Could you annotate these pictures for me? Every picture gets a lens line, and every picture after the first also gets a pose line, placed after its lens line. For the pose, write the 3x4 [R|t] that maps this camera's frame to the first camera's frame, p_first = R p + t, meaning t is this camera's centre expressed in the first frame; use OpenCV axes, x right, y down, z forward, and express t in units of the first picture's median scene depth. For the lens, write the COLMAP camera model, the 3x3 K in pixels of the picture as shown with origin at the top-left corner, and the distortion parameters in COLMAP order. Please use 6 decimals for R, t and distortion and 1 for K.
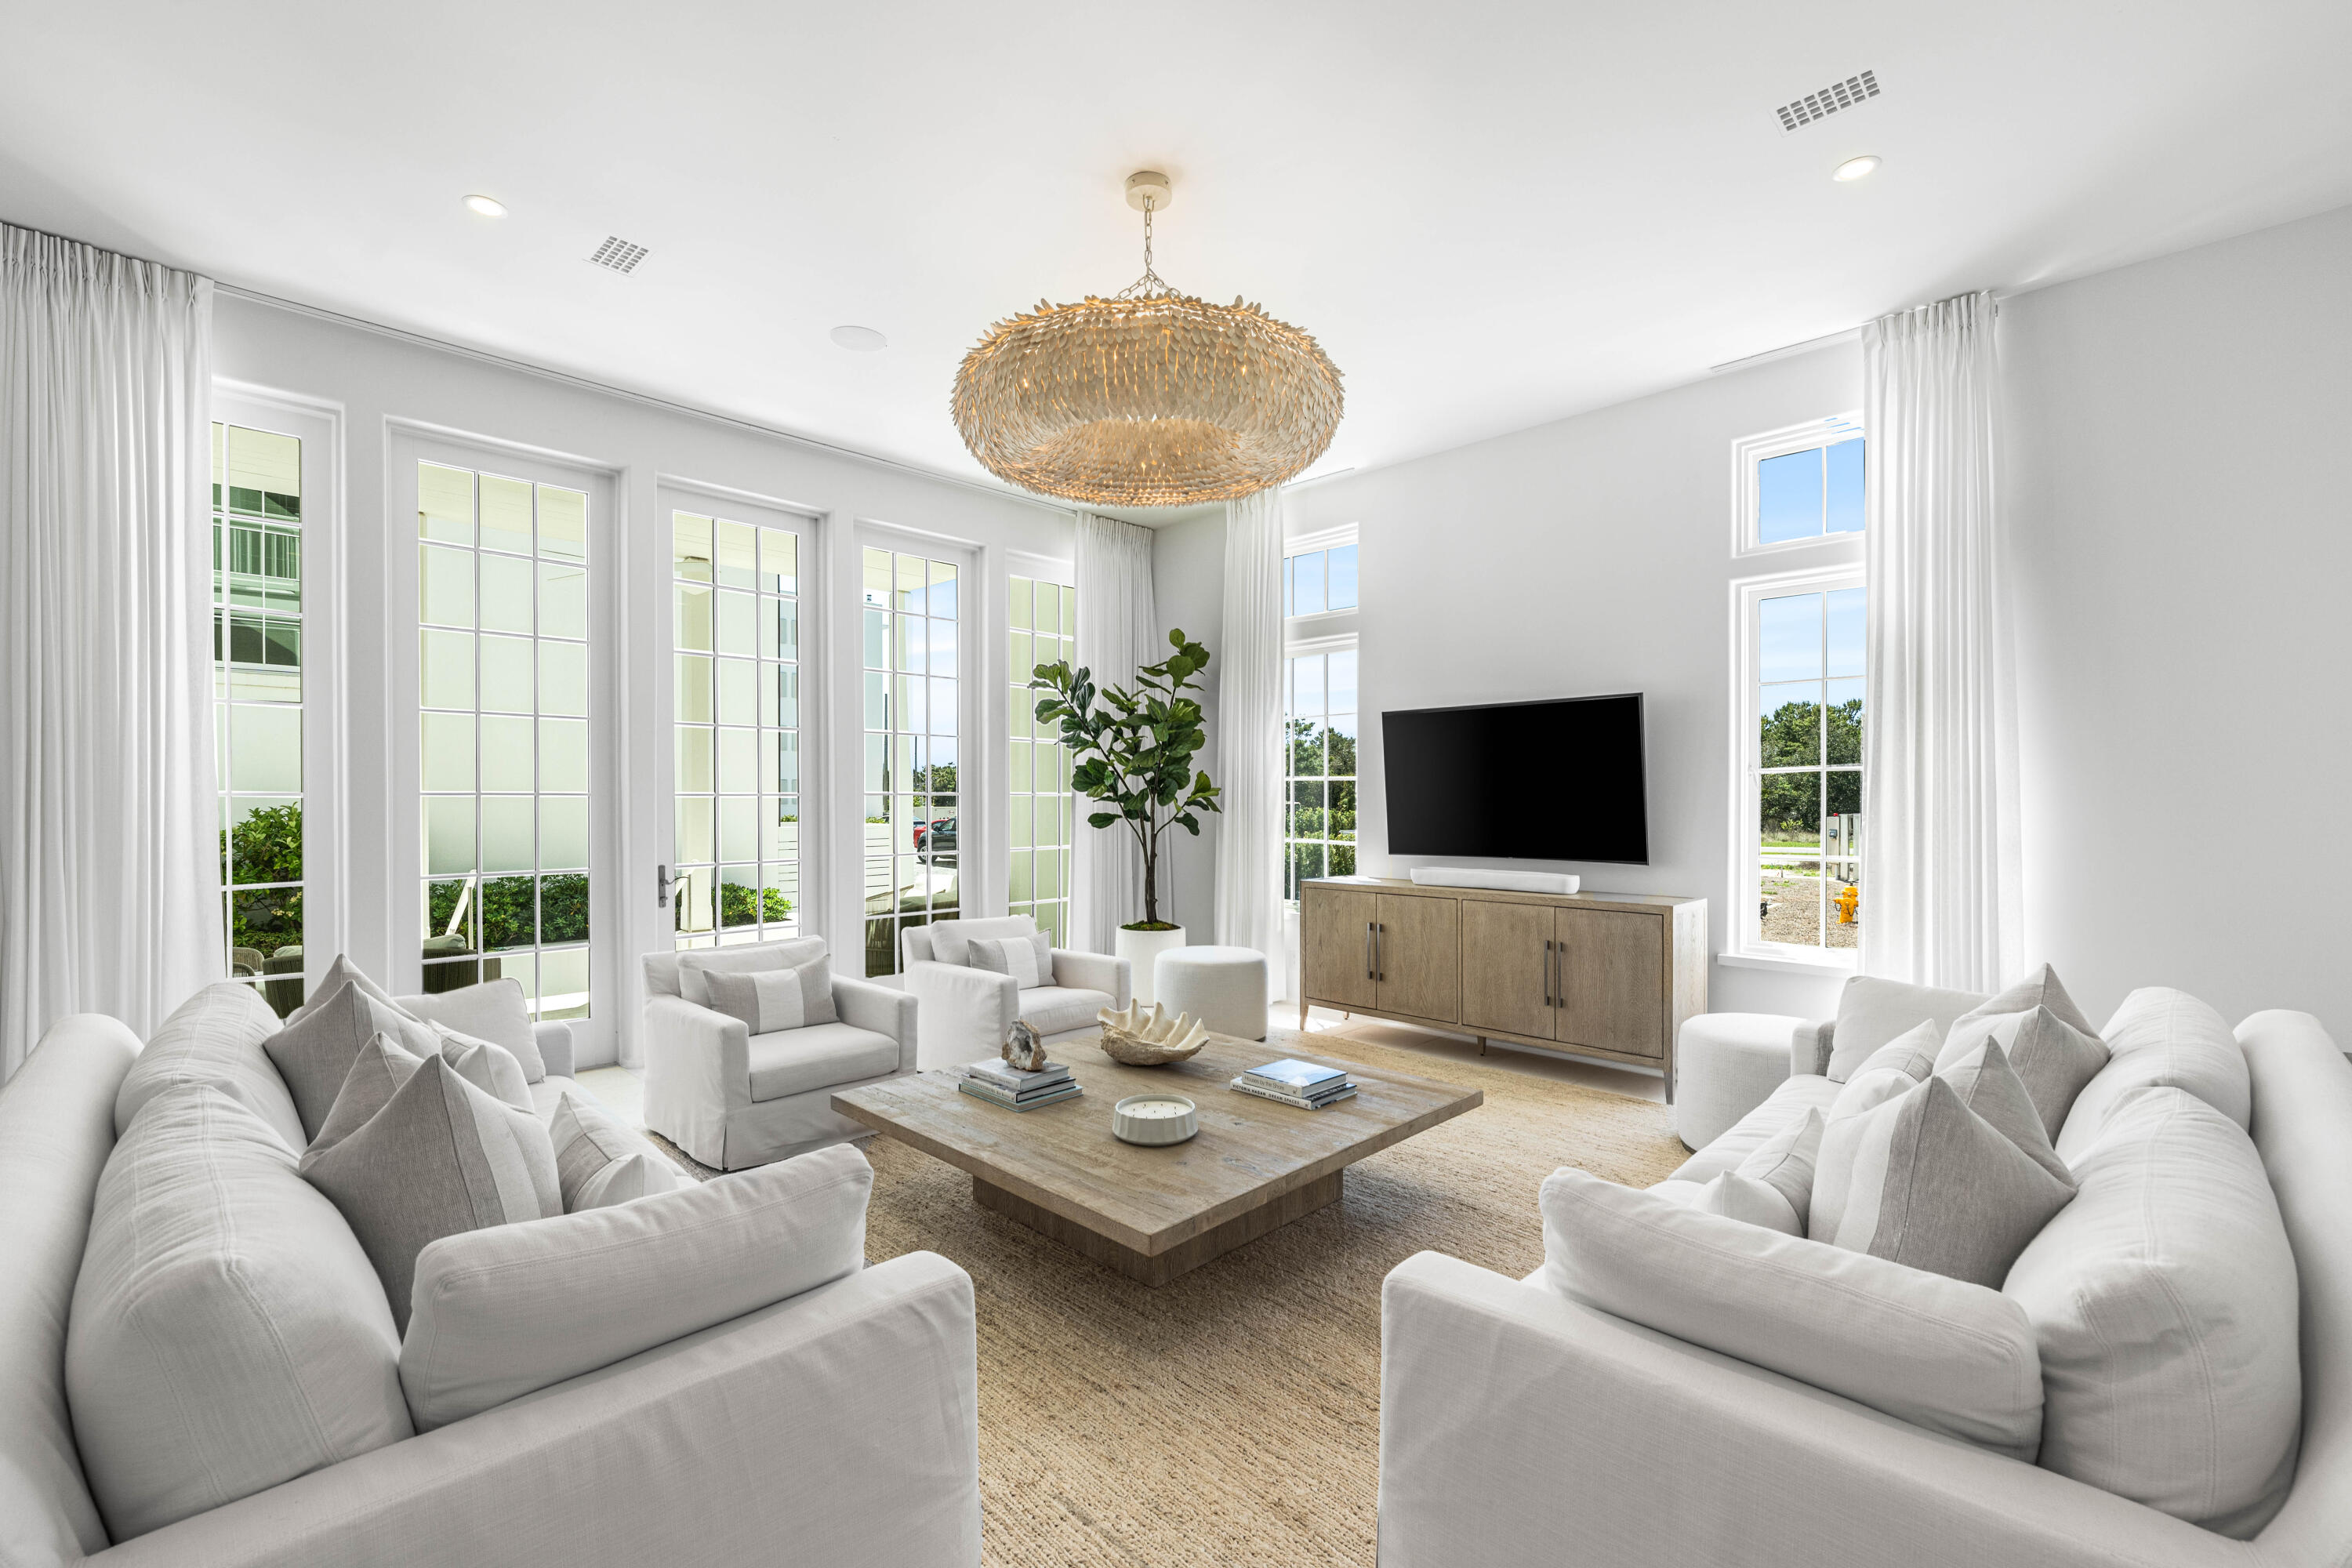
lens RADIAL K [[1007.1, 0, 1158.8], [0, 1007.1, 791.7], [0, 0, 1]] dist [-0.004342, -0.000086]
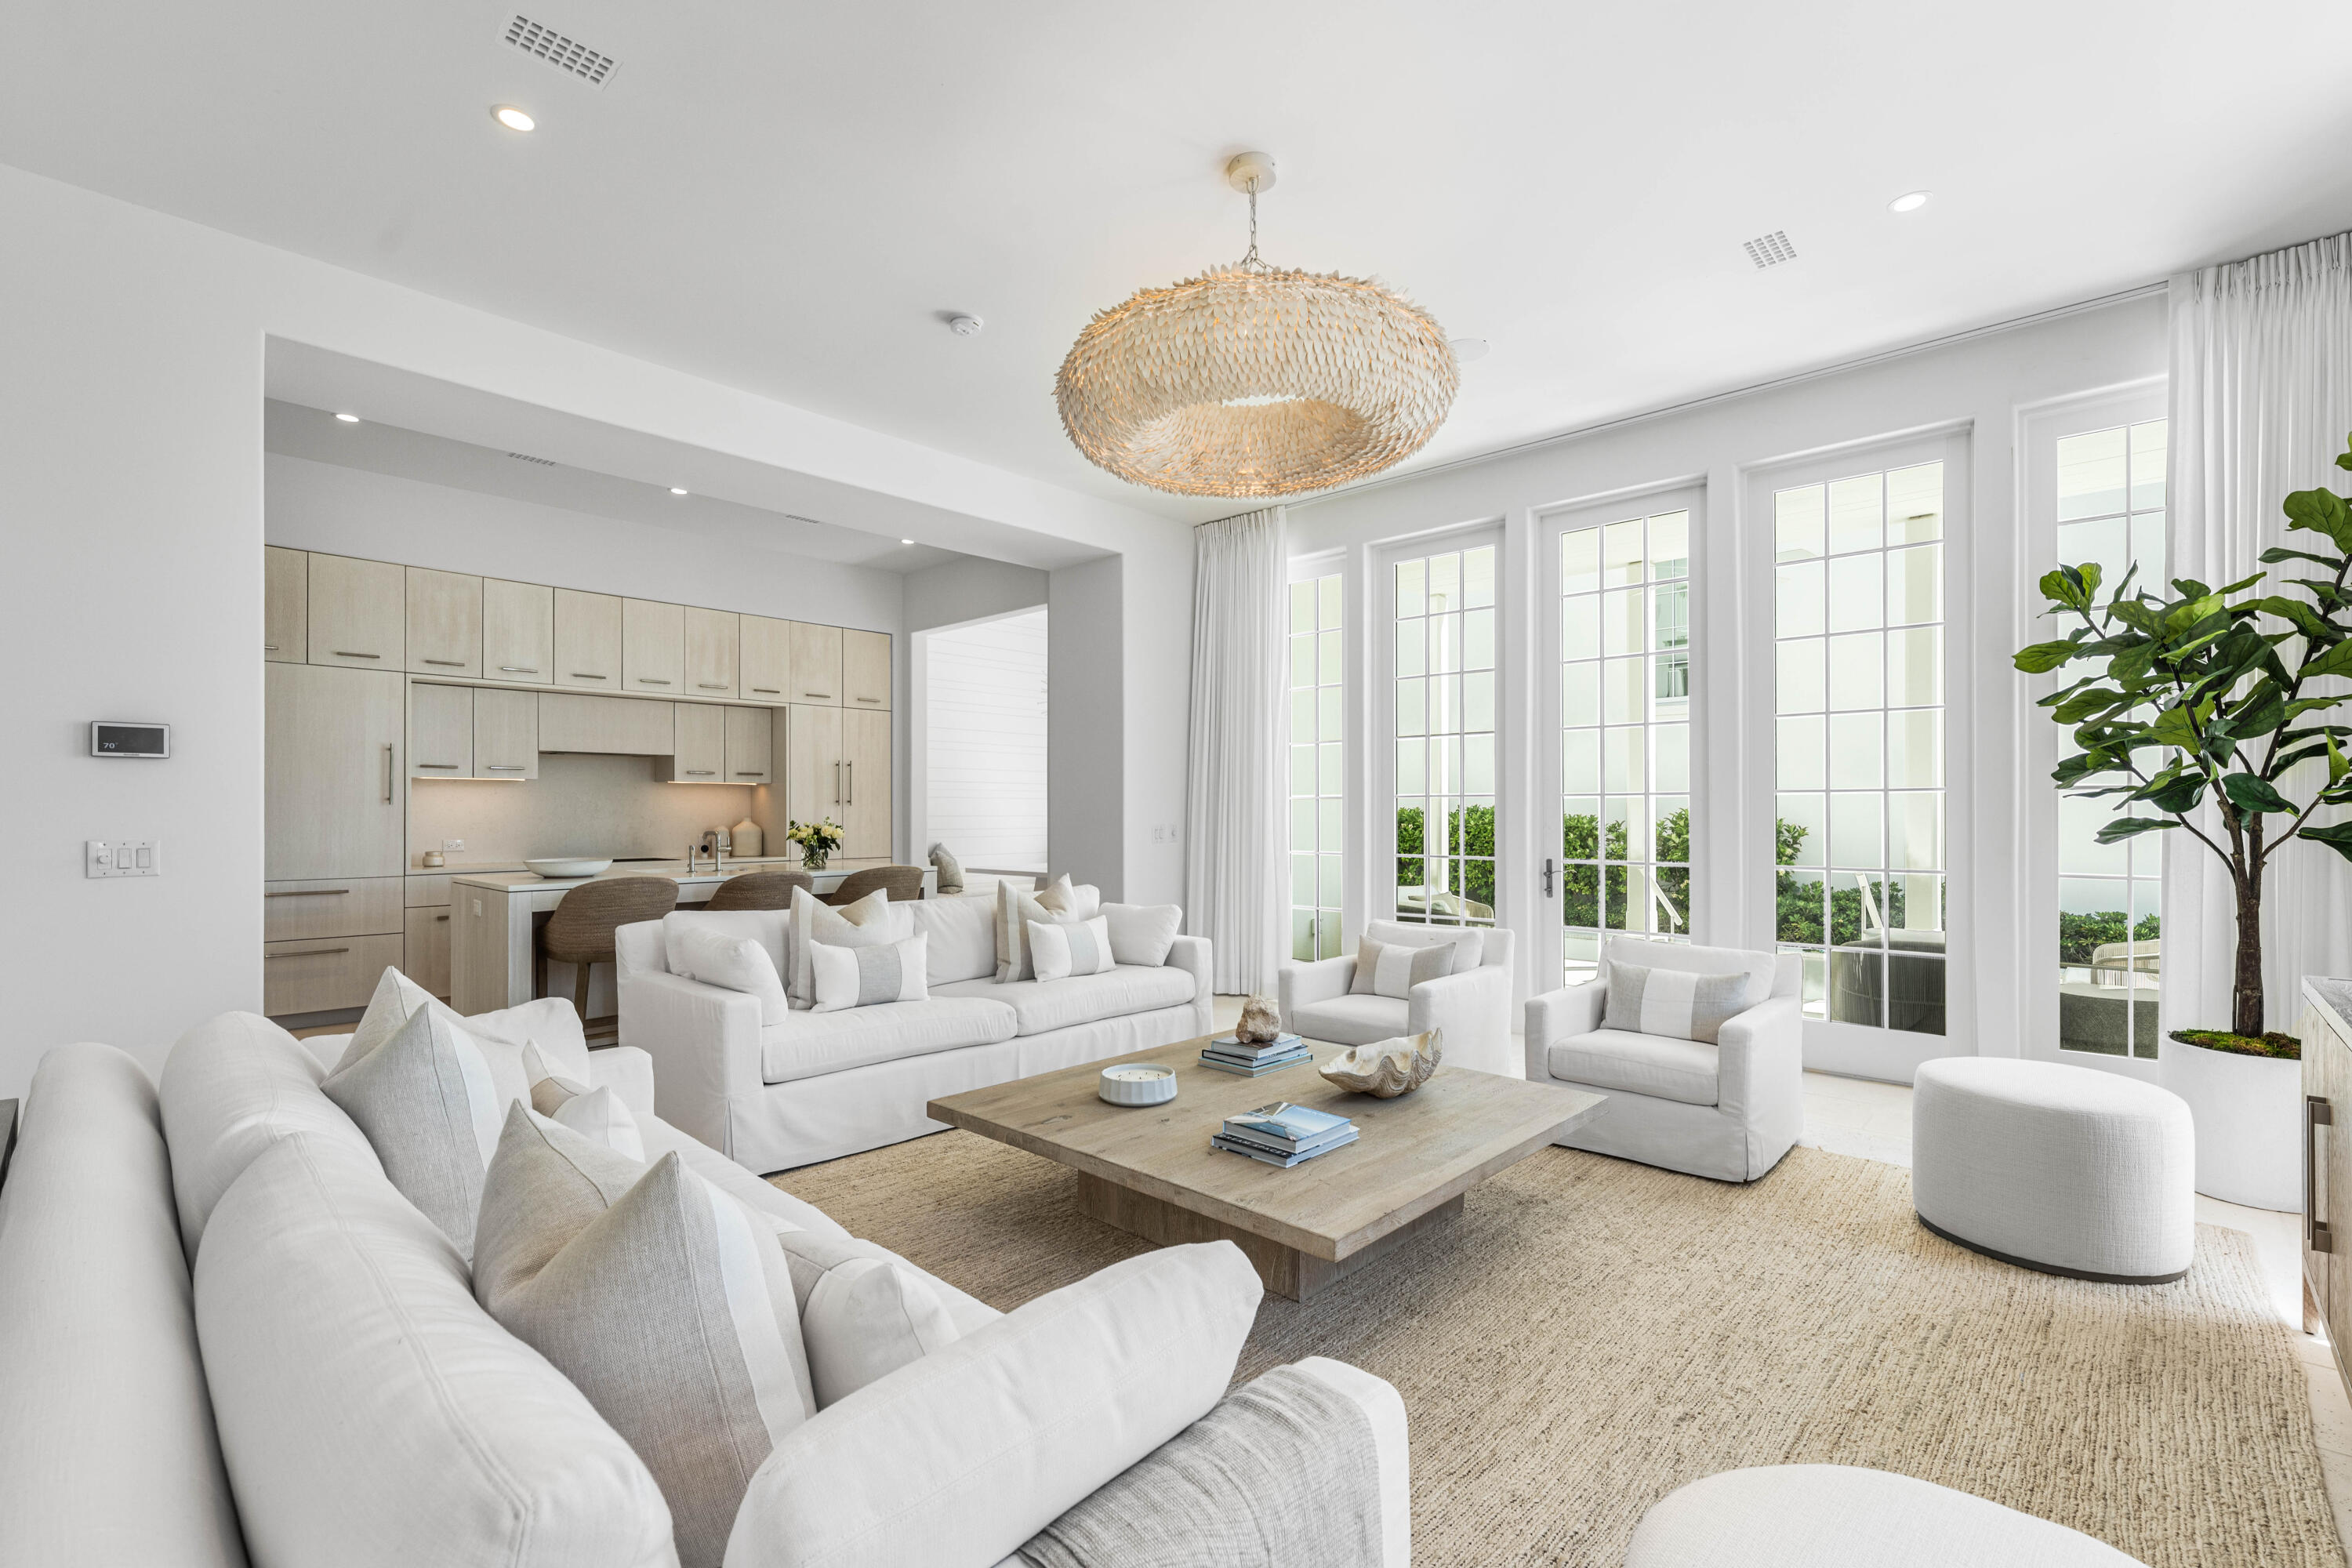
lens RADIAL K [[1007.1, 0, 1182.2], [0, 1007.1, 814.2], [0, 0, 1]] dist [-0.004342, -0.000086]
pose [[0.038992, 0.006768, -0.999217, 0.602861], [0.006055, 0.999957, 0.007009, 0.014894], [0.999221, -0.006323, 0.038950, 0.550726]]
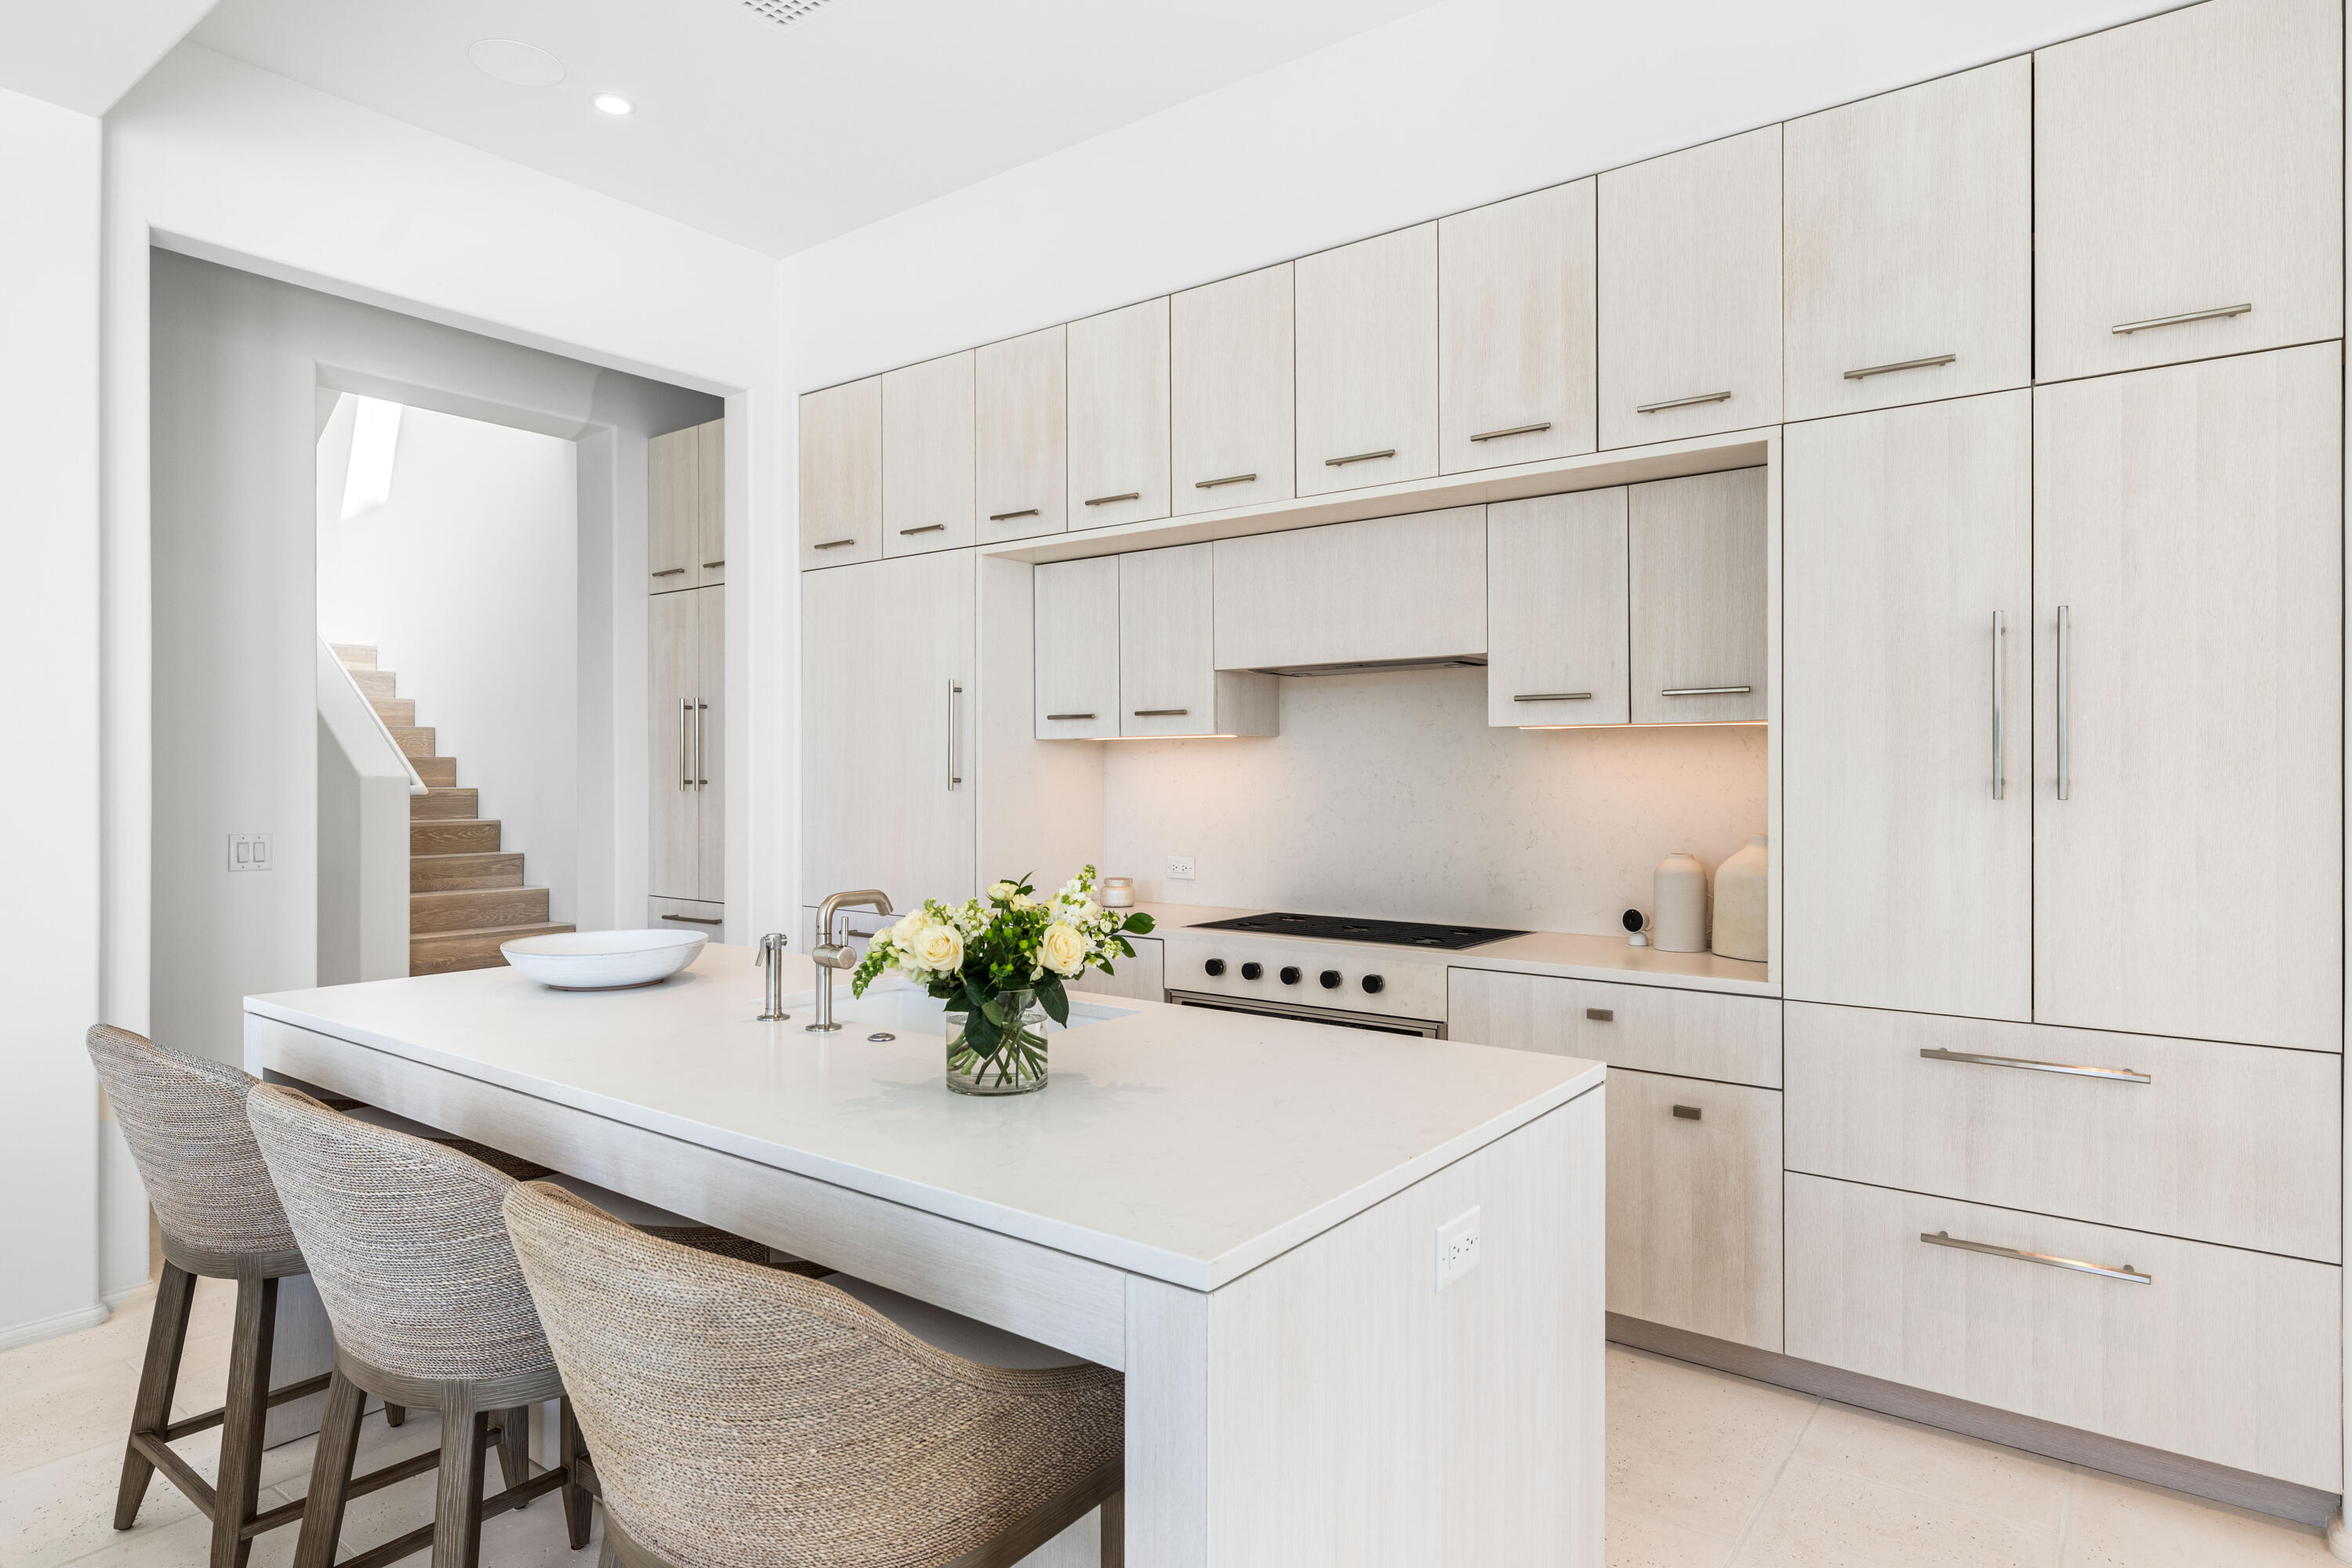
lens RADIAL K [[1333.2, 0, 1161.6], [0, 1333.2, 773.8], [0, 0, 1]] dist [0.006401, -0.002412]
pose [[-0.993459, 0.005237, -0.114069, -0.662853], [0.005768, 0.999974, -0.004328, -0.000891], [0.114043, -0.004958, -0.993463, 0.534808]]
